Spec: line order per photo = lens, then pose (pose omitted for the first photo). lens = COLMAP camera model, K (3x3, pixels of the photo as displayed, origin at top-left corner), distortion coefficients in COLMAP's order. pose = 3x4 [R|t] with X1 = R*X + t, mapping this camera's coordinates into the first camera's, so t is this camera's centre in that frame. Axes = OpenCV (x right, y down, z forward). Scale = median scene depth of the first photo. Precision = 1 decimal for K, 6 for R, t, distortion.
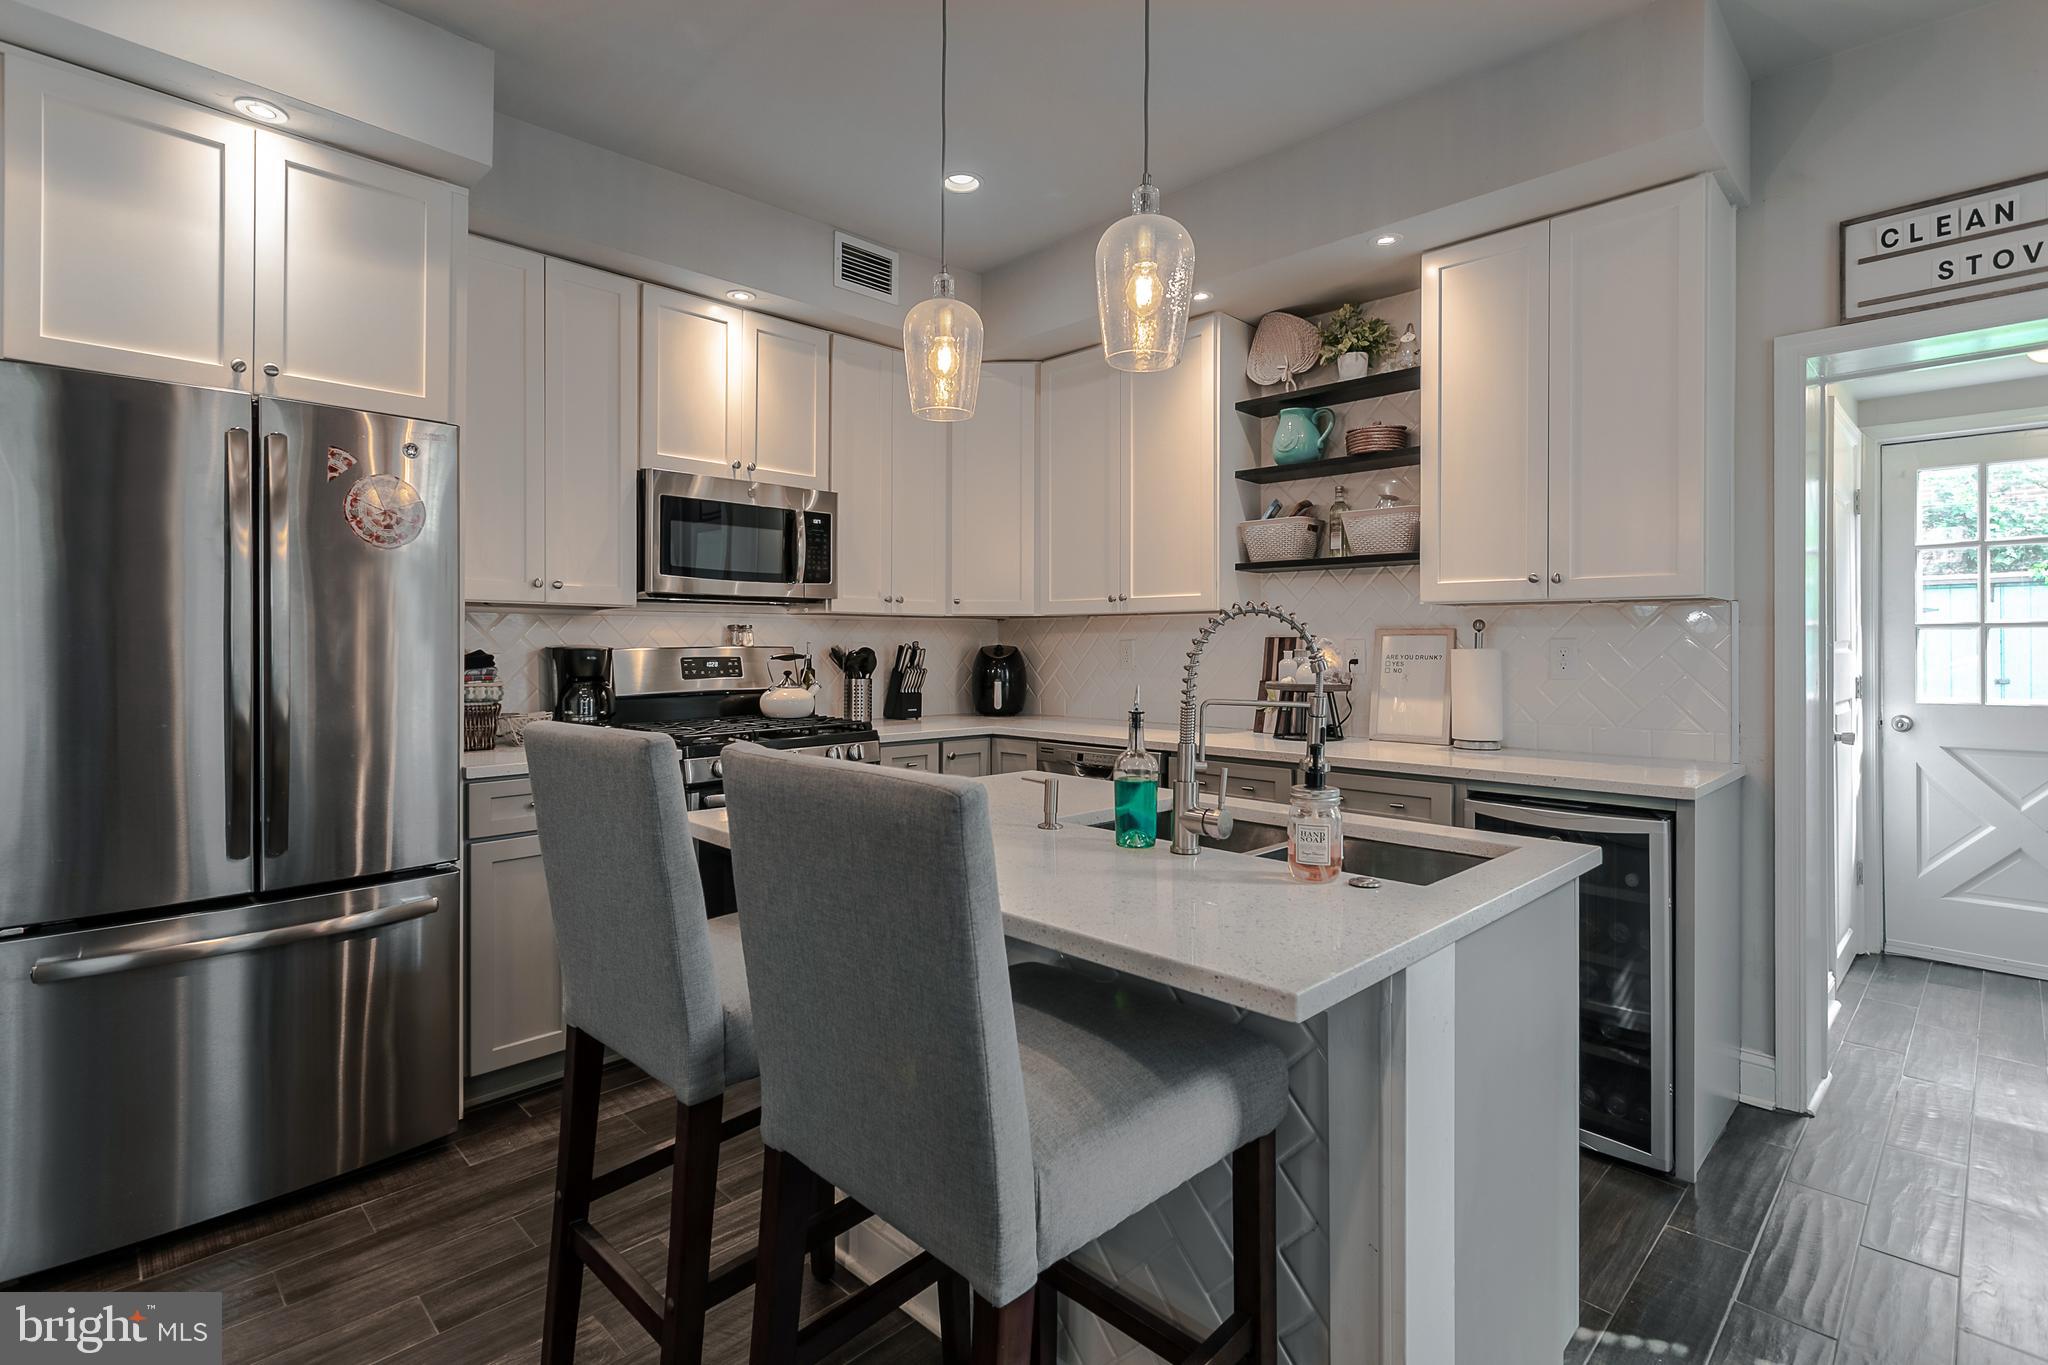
lens RADIAL K [[982.0, 0, 1002.3], [0, 982.0, 656.0], [0, 0, 1]] dist [0.002997, 0.000607]
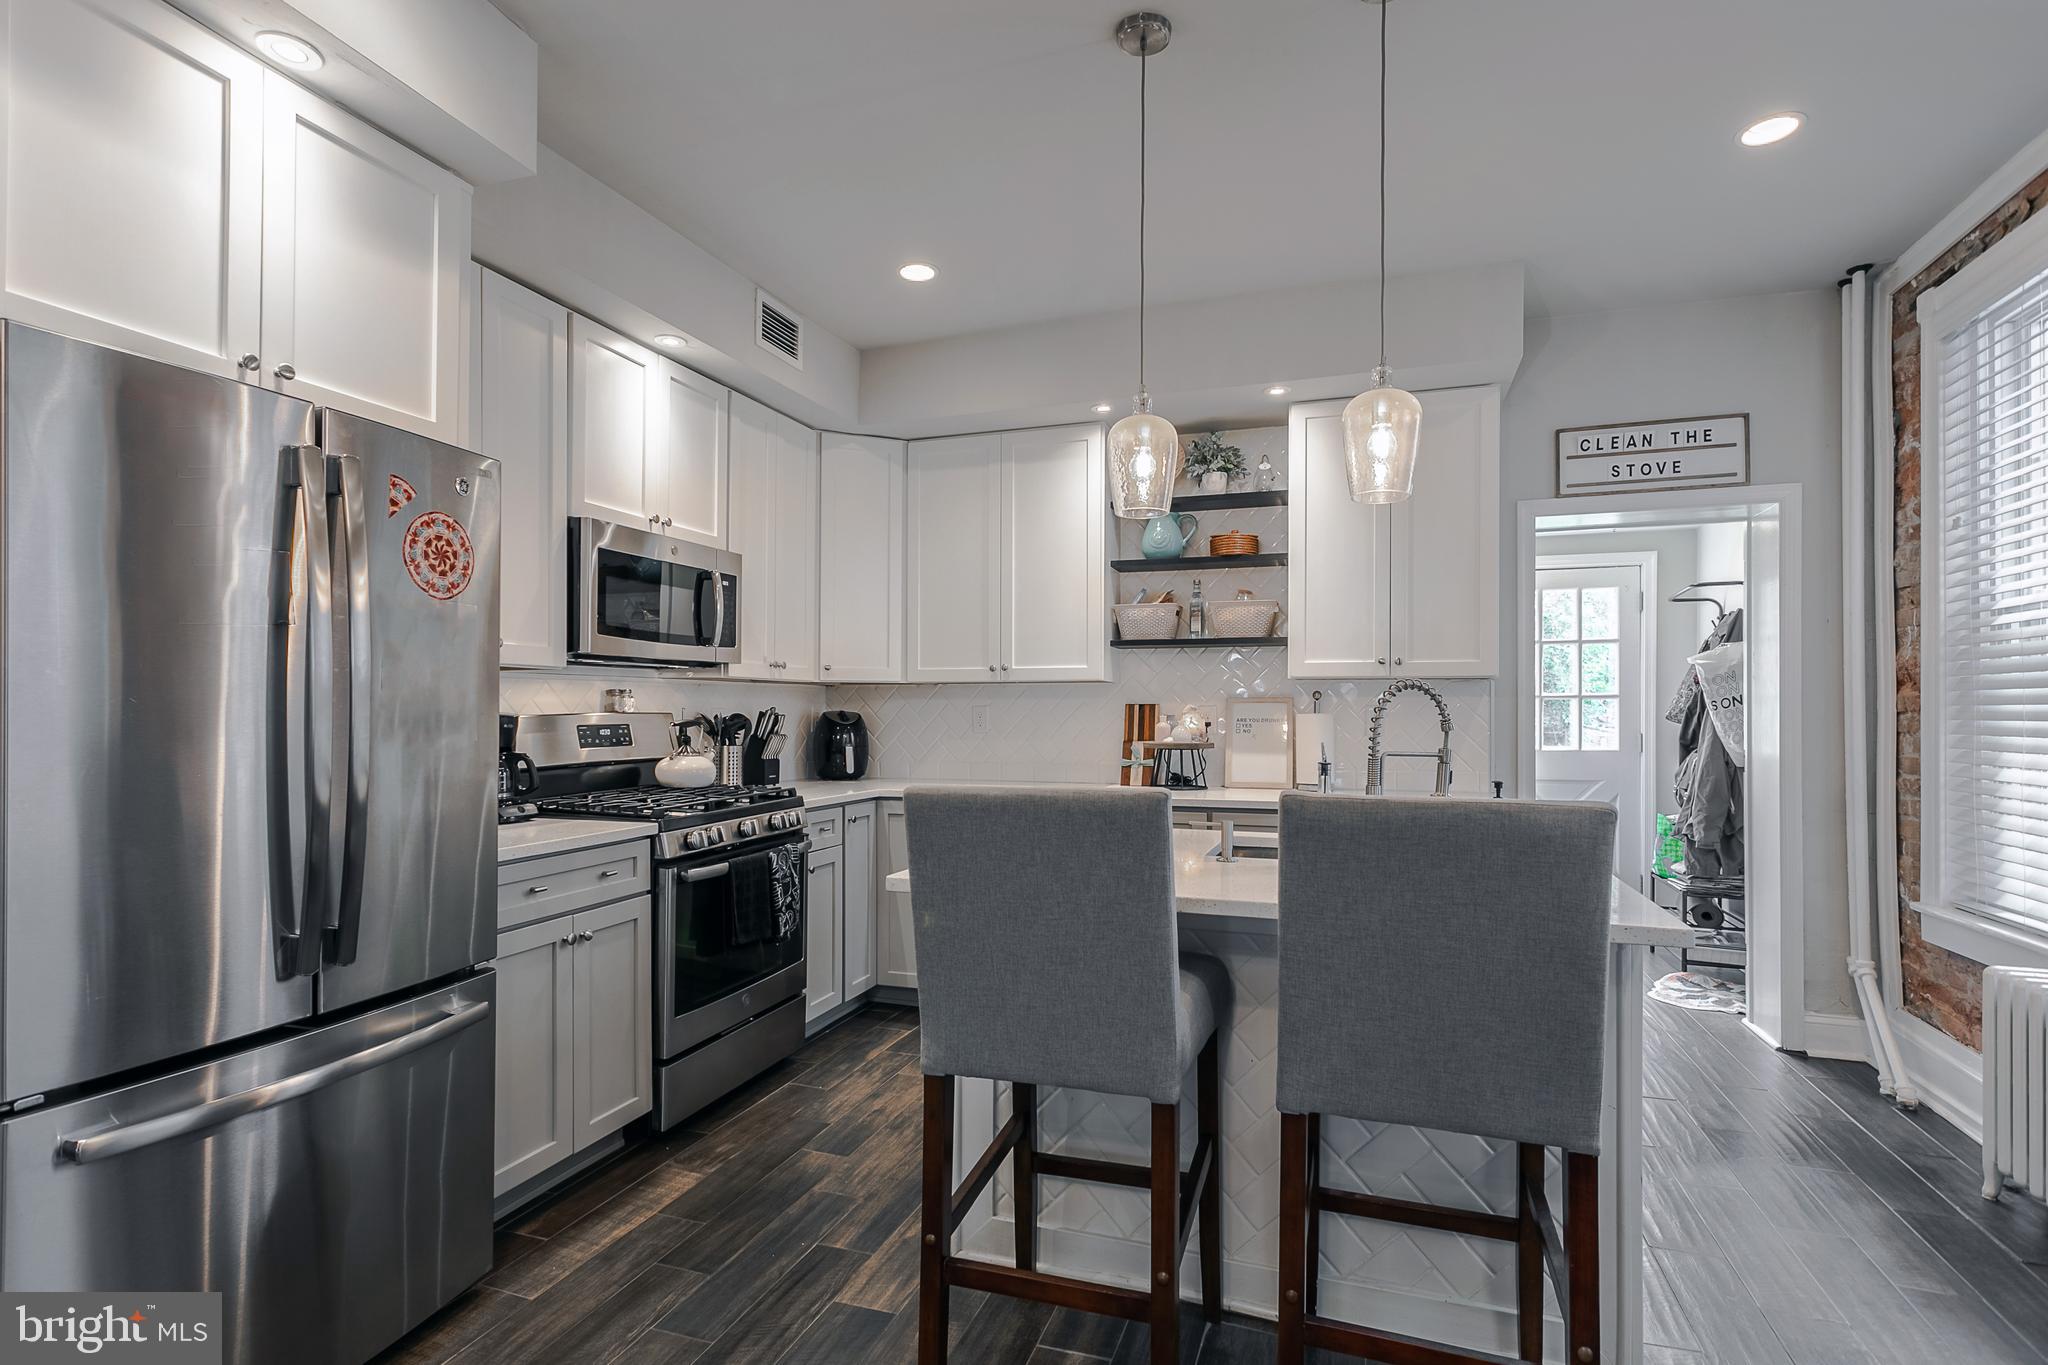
lens RADIAL K [[982.0, 0, 1029.9], [0, 982.0, 706.7], [0, 0, 1]] dist [0.002997, 0.000607]
pose [[0.898655, 0.001576, 0.438654, -0.375833], [0.005105, 0.999888, -0.014051, -0.000616], [-0.438627, 0.014866, 0.898546, 0.007821]]
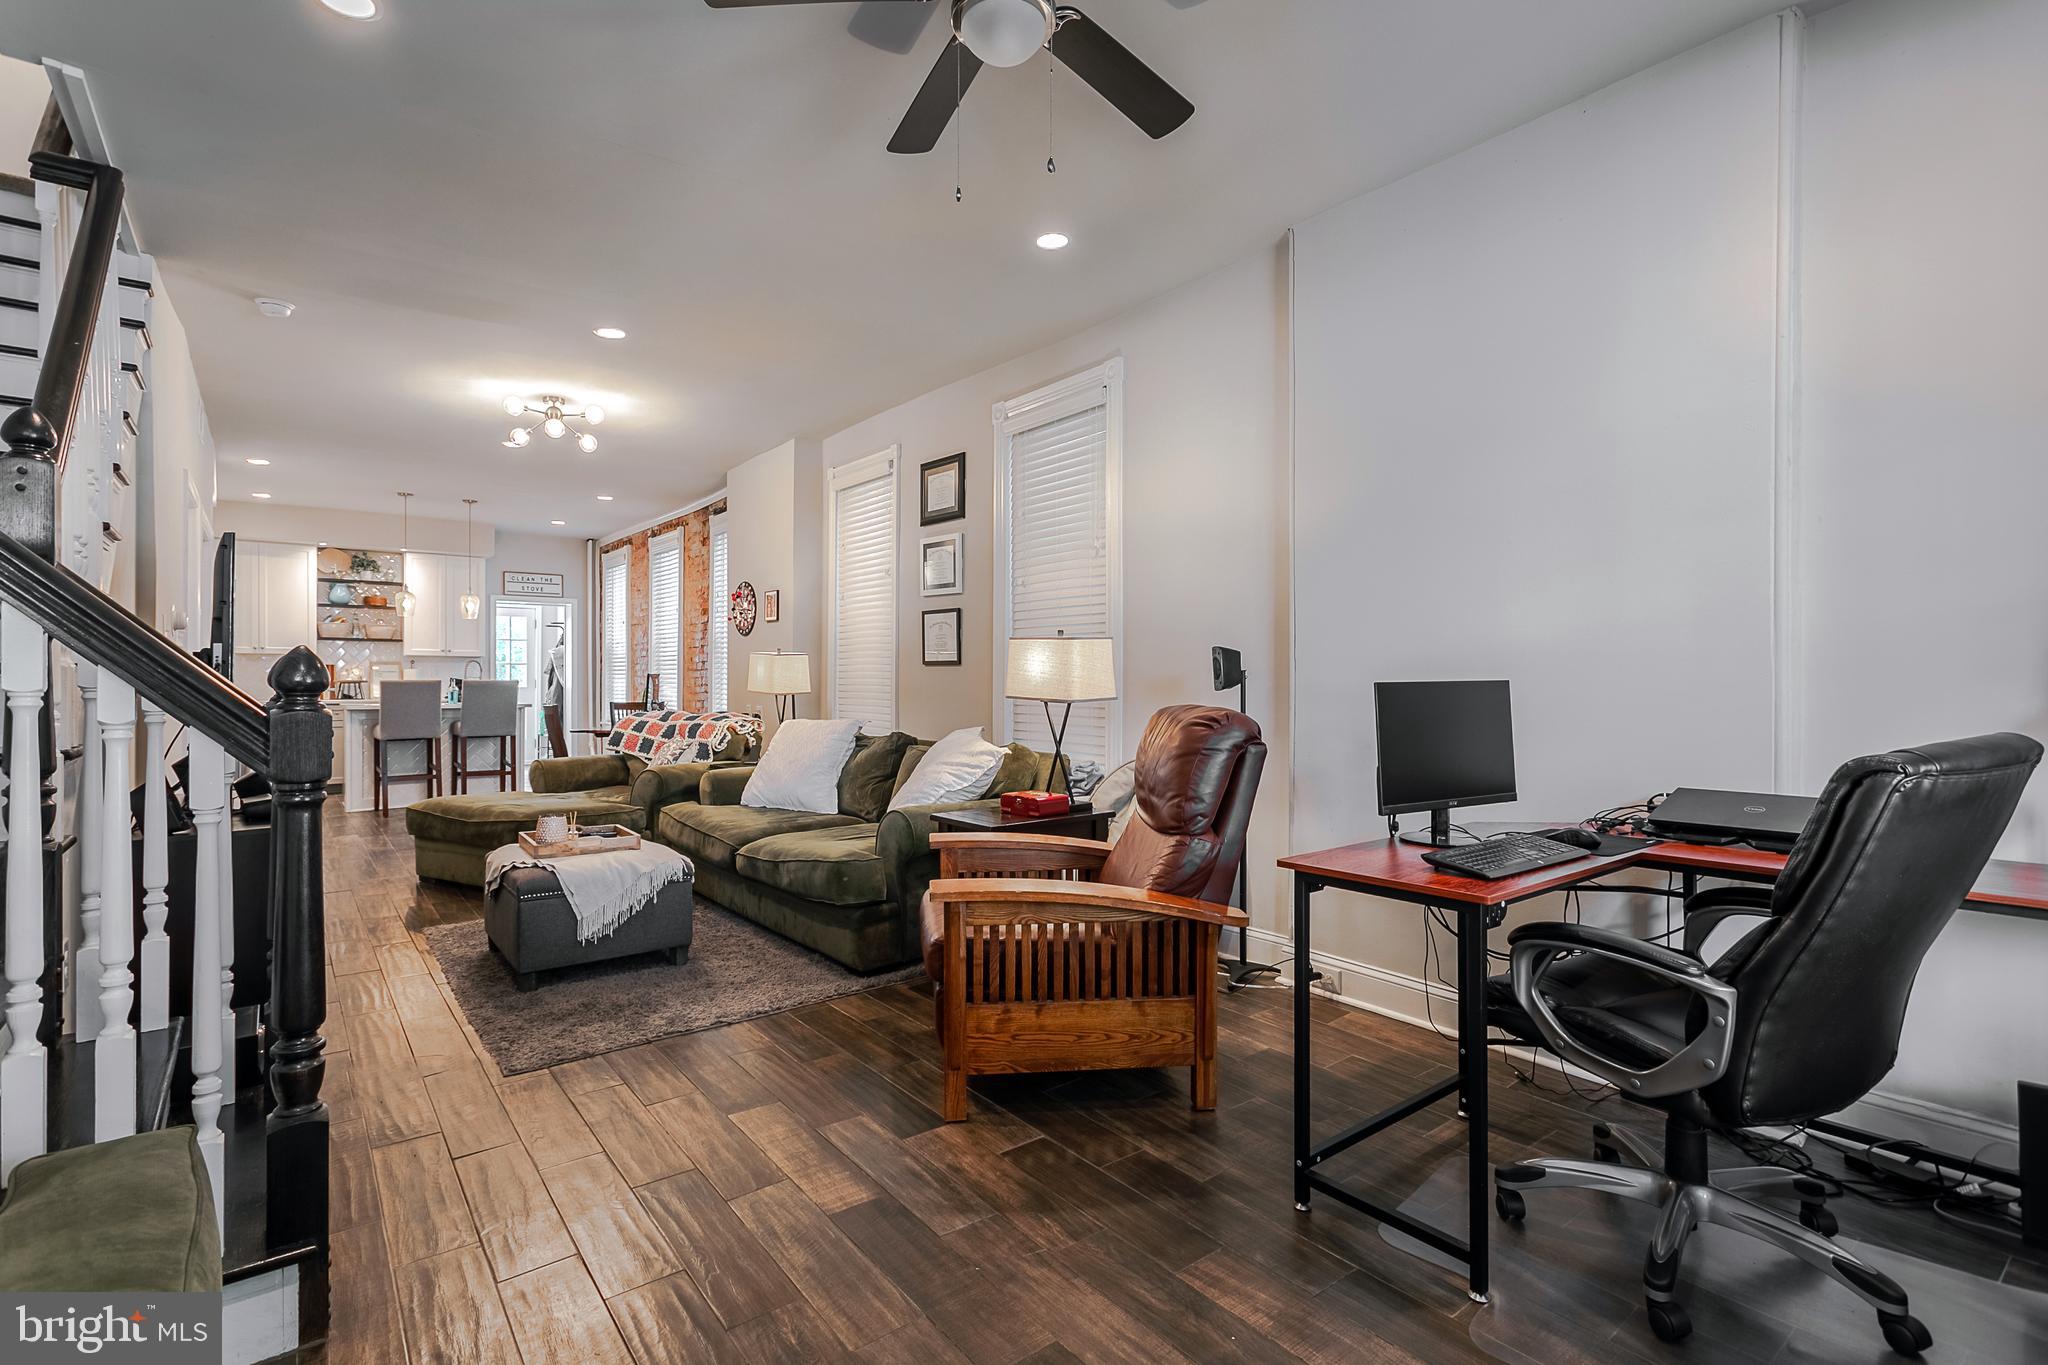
lens RADIAL K [[982.0, 0, 1003.5], [0, 982.0, 684.3], [0, 0, 1]] dist [0.002997, 0.000607]
pose [[0.135317, -0.004187, 0.990793, -2.372594], [0.008574, 0.999959, 0.003055, 0.048383], [-0.990765, 0.008081, 0.135347, -1.348642]]
